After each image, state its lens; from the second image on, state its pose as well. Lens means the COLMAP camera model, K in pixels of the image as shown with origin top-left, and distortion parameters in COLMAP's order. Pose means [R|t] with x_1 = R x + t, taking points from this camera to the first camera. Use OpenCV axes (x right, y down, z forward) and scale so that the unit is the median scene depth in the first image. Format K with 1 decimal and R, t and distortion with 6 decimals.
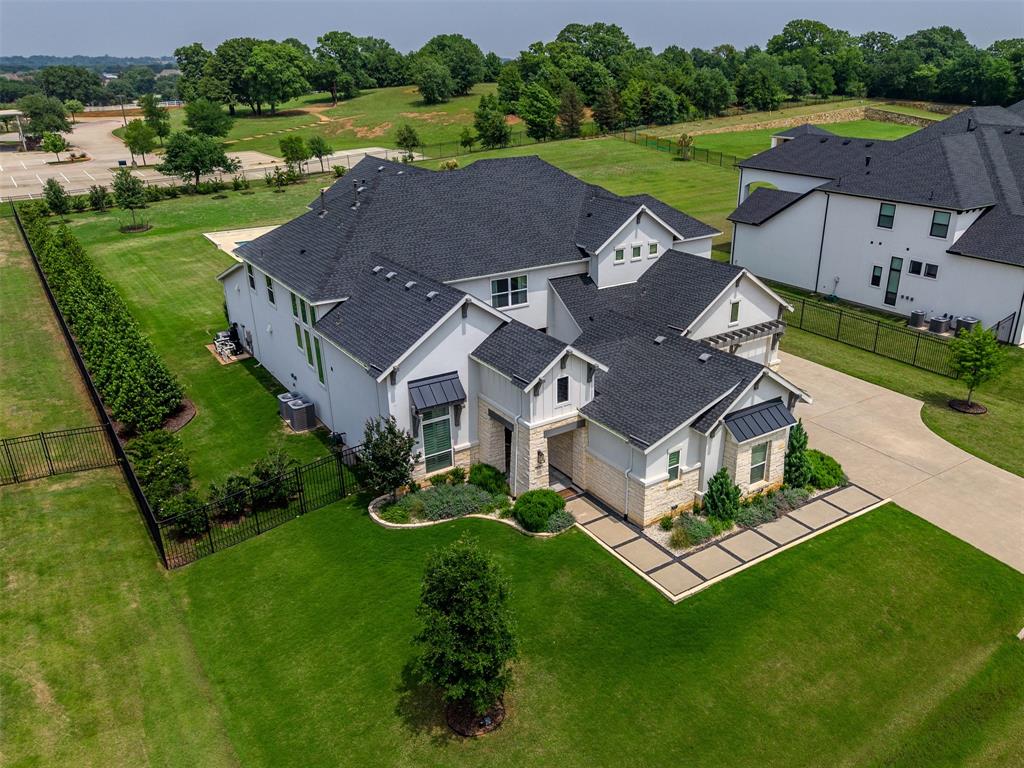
lens RADIAL K [[806.7, 0, 547.1], [0, 806.7, 389.3], [0, 0, 1]] dist [0.006083, -0.000749]
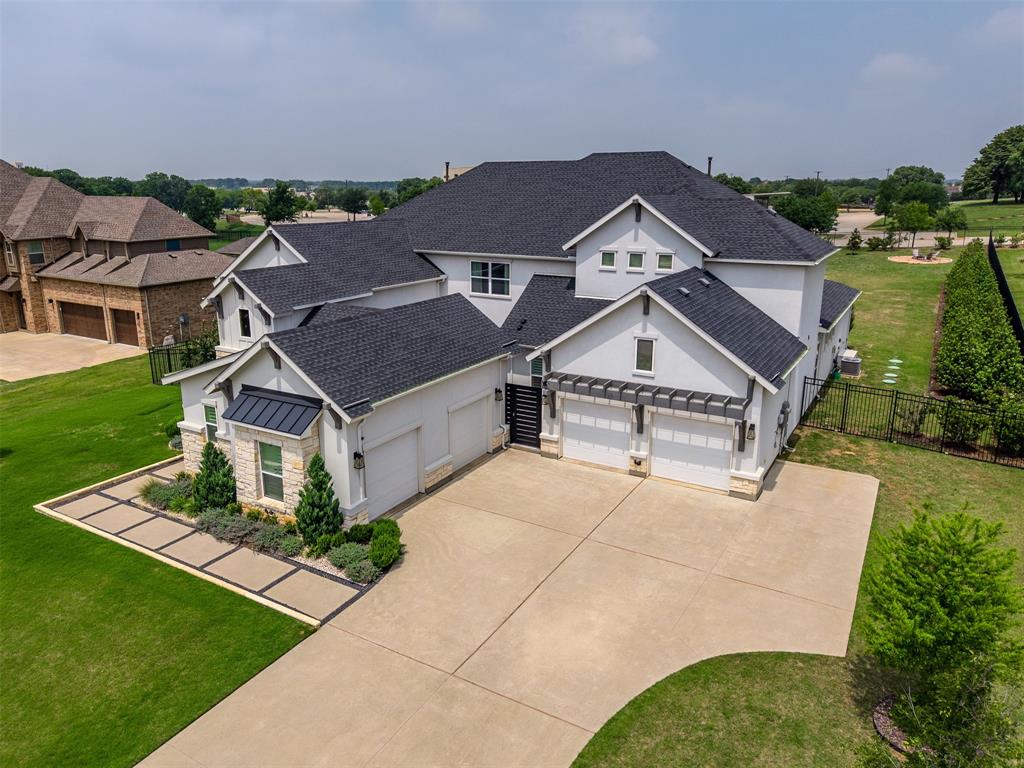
lens RADIAL K [[719.2, 0, 502.9], [0, 719.2, 382.2], [0, 0, 1]] dist [0.014716, -0.002609]
pose [[0.419717, 0.243401, -0.874410, 0.808559], [-0.342486, 0.934629, 0.095770, -0.107465], [0.840560, 0.259277, 0.475642, 0.753200]]
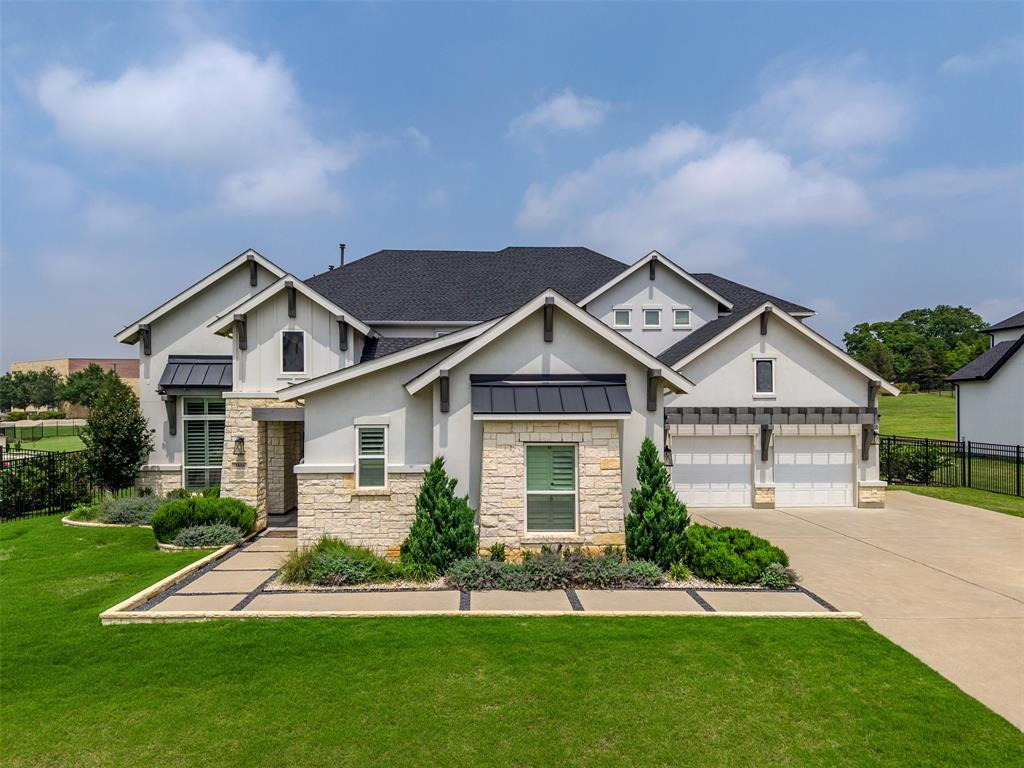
lens RADIAL K [[736.9, 0, 503.6], [0, 736.9, 399.5], [0, 0, 1]] dist [0.014088, -0.004721]
pose [[0.847219, -0.005363, -0.531217, 0.429585], [-0.200279, 0.922942, -0.328735, 0.176850], [0.492046, 0.384902, 0.780859, 0.540286]]
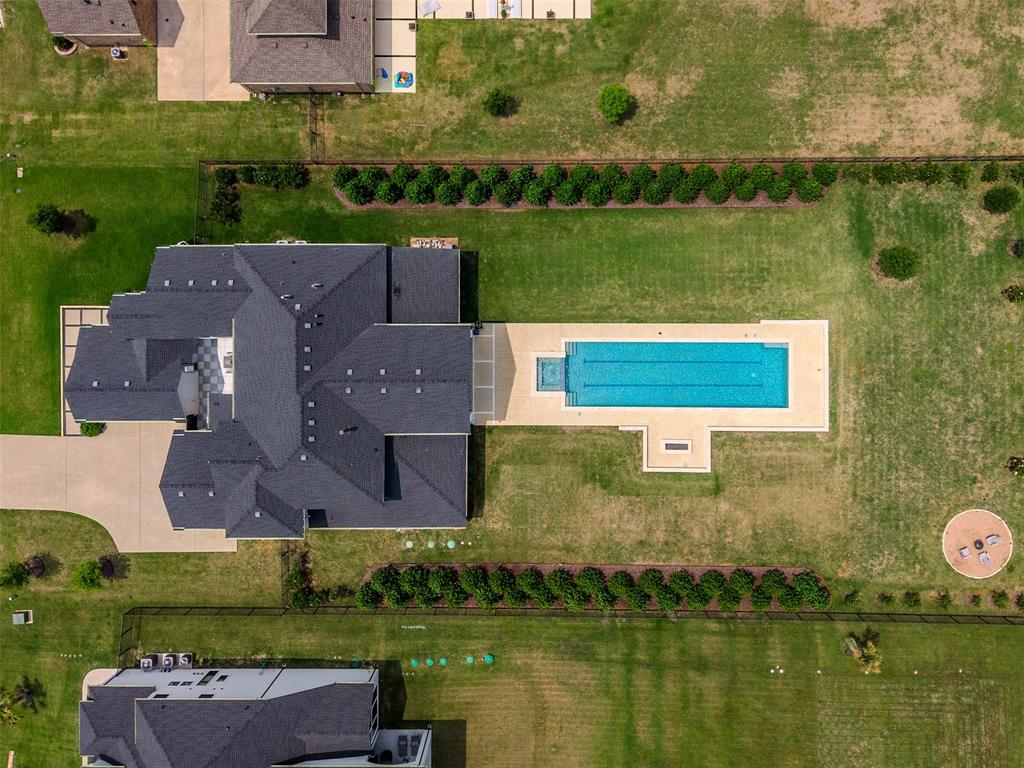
lens RADIAL K [[719.2, 0, 502.9], [0, 719.2, 382.2], [0, 0, 1]] dist [0.014716, -0.002609]
pose [[-0.565585, 0.824688, 0.001991, -0.363821], [-0.310771, -0.215368, 0.925763, -1.895599], [0.763895, 0.522979, 0.378098, 1.006774]]
